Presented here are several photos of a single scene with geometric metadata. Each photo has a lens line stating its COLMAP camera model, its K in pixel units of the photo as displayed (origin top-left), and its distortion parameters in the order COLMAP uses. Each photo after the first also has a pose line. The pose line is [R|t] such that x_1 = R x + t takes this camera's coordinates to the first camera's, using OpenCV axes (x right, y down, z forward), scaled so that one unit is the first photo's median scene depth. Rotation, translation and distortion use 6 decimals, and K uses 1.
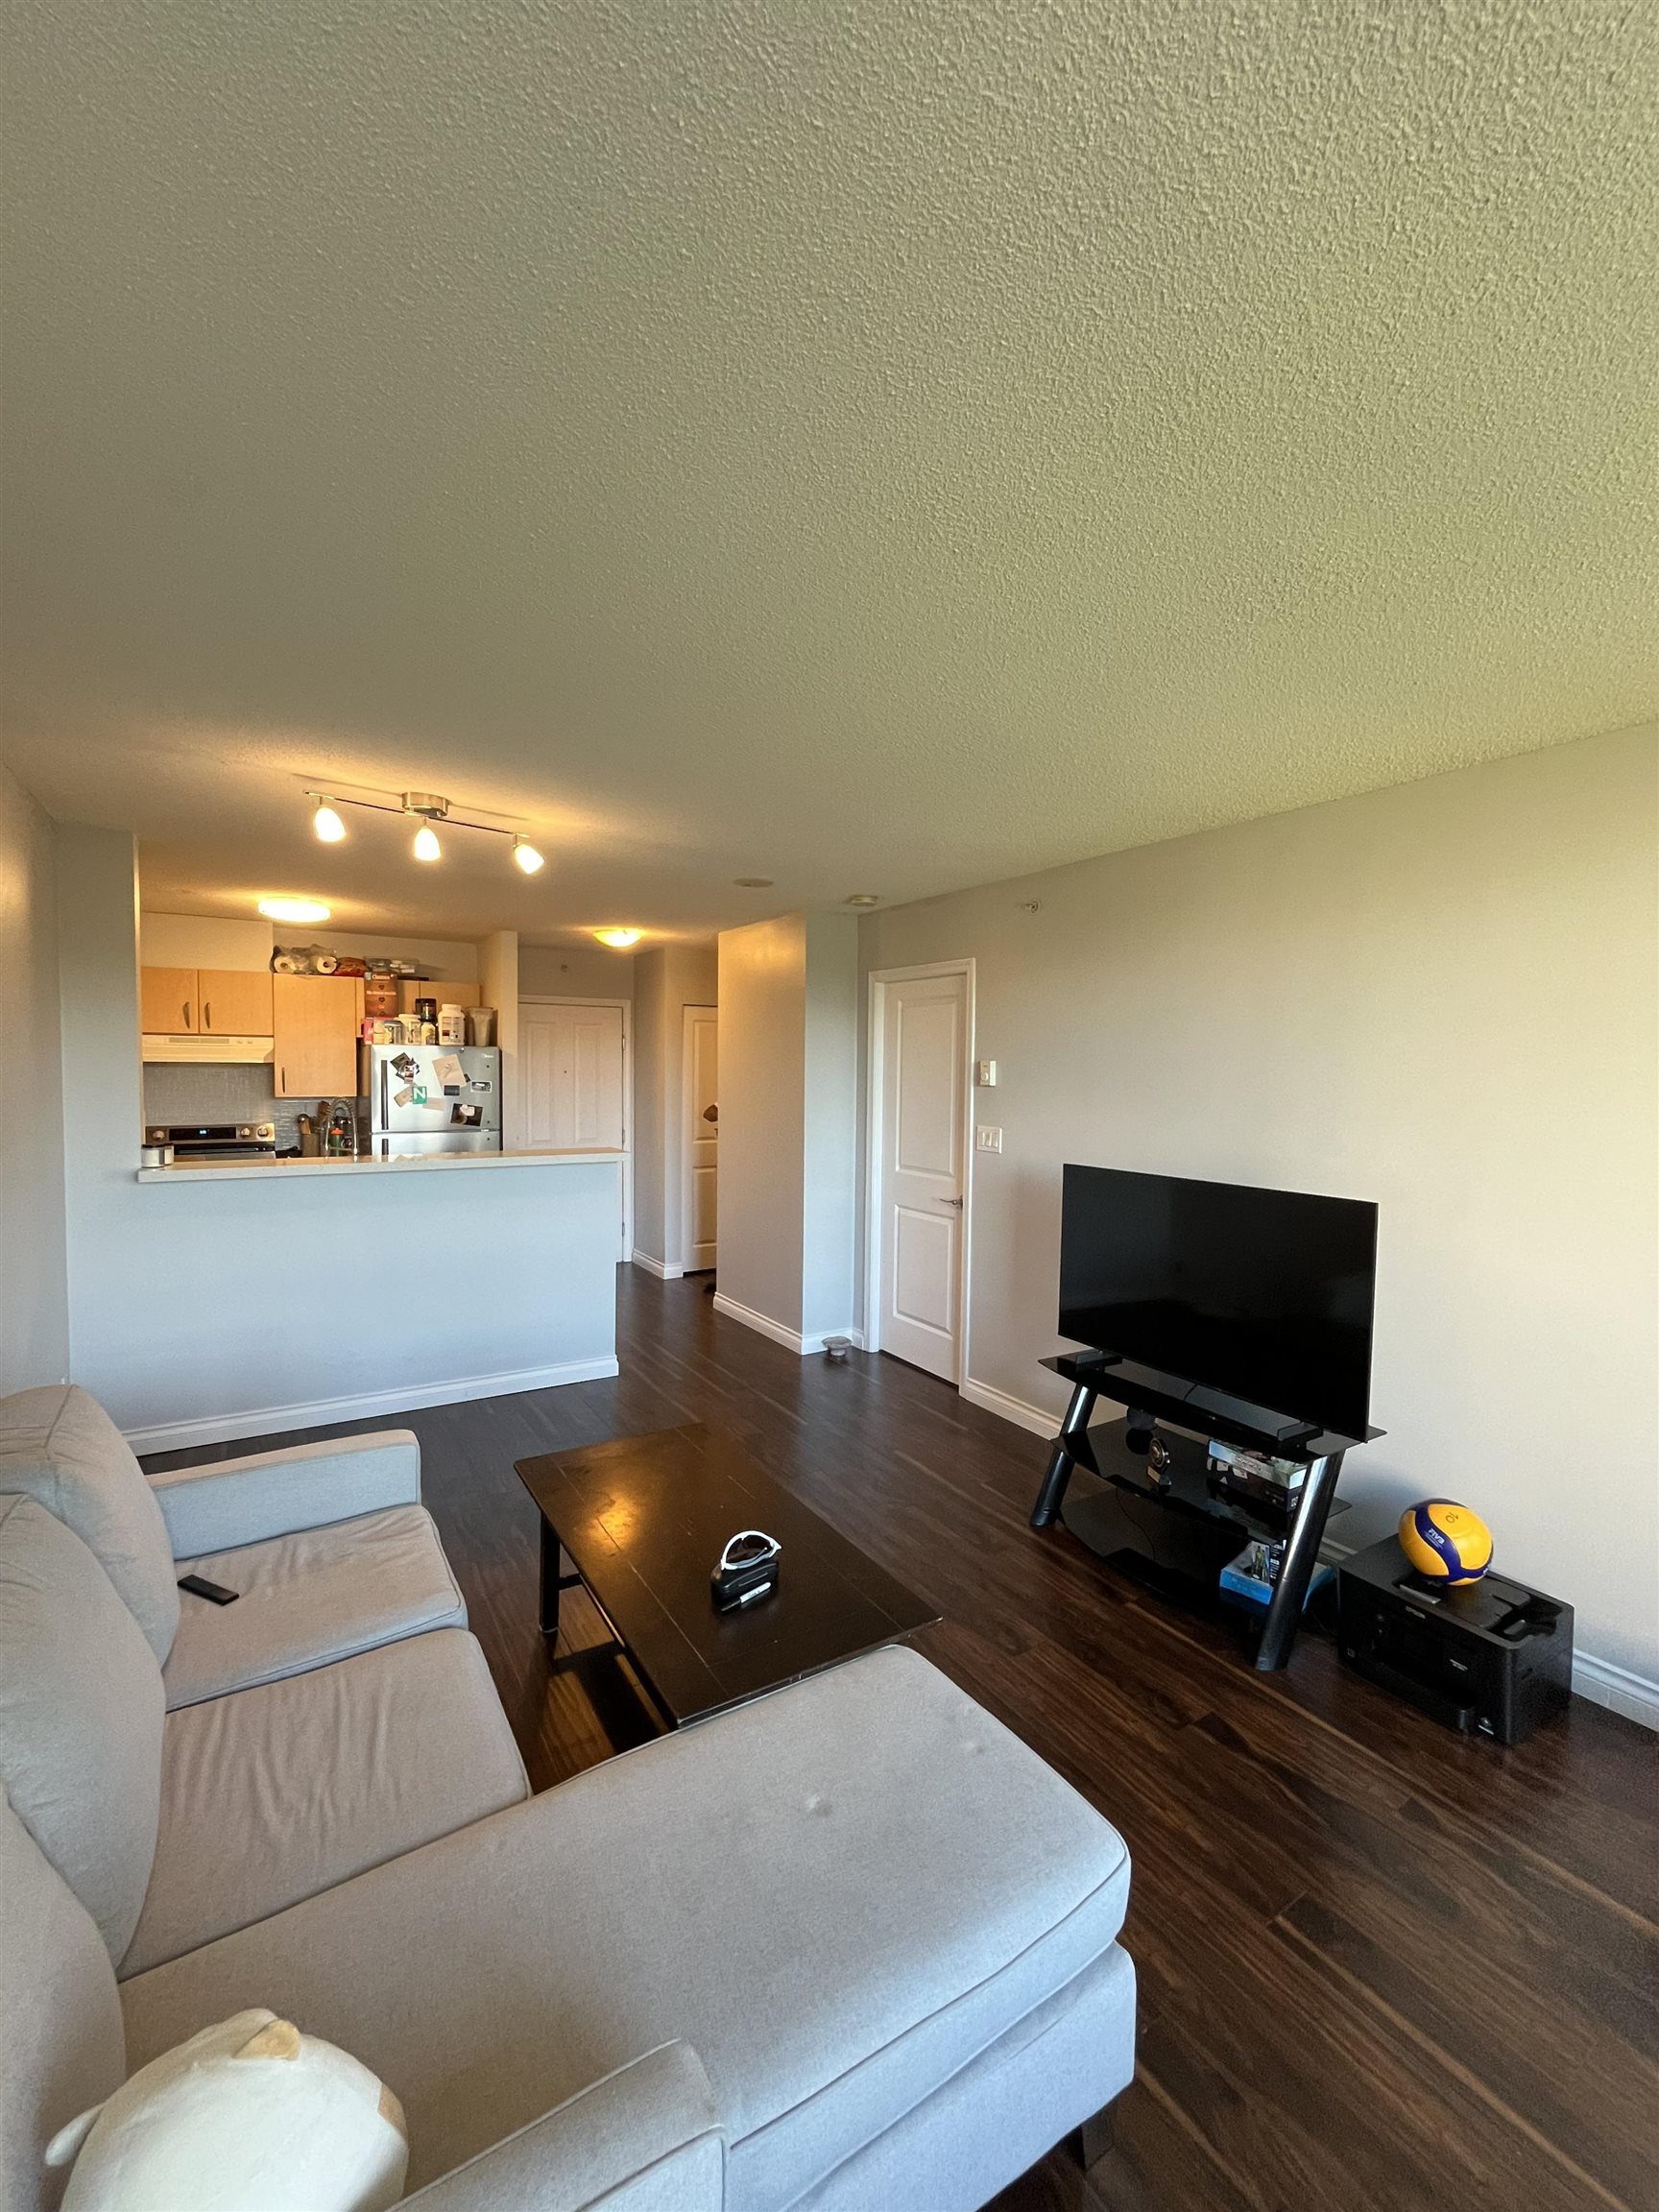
lens RADIAL K [[896.6, 0, 830.5], [0, 896.6, 1103.7], [0, 0, 1]] dist [-0.001303, -0.000053]
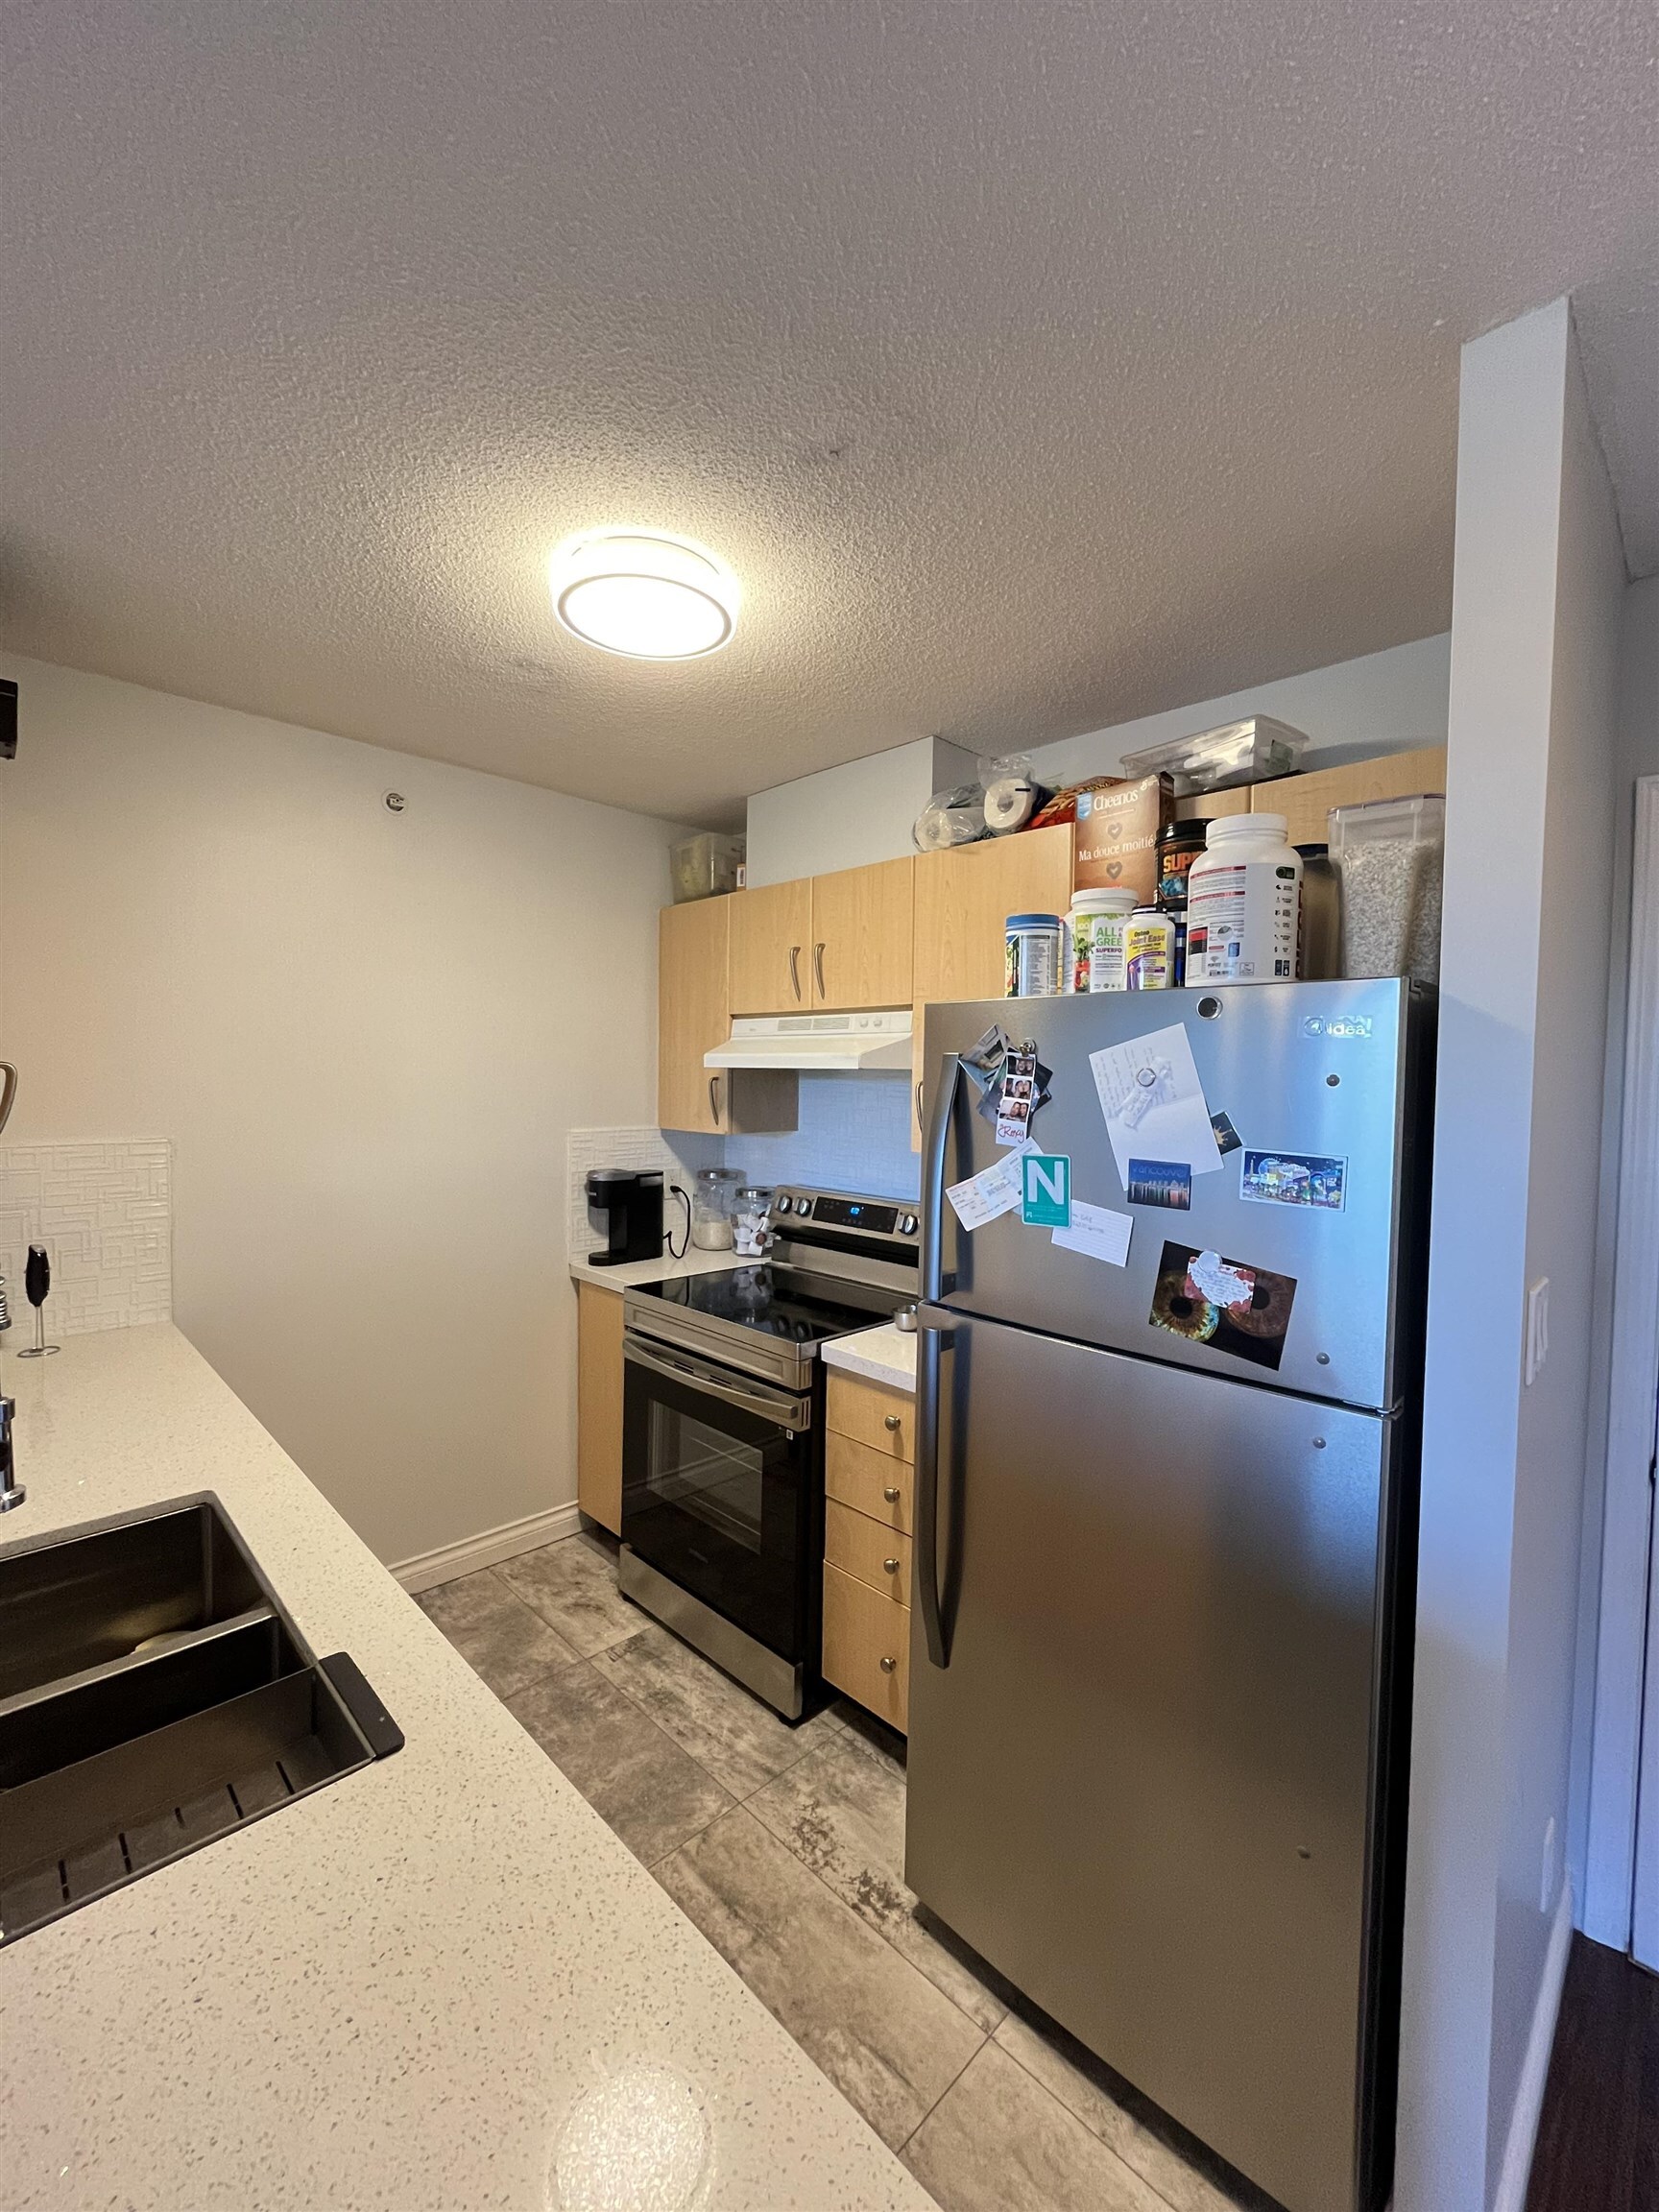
lens RADIAL K [[896.6, 0, 830.5], [0, 896.6, 1103.7], [0, 0, 1]] dist [-0.001303, -0.000053]
pose [[0.215884, 0.026485, -0.976060, -0.512147], [-0.055342, 0.998357, 0.014850, -0.079896], [0.974849, 0.050812, 0.216995, 2.045819]]
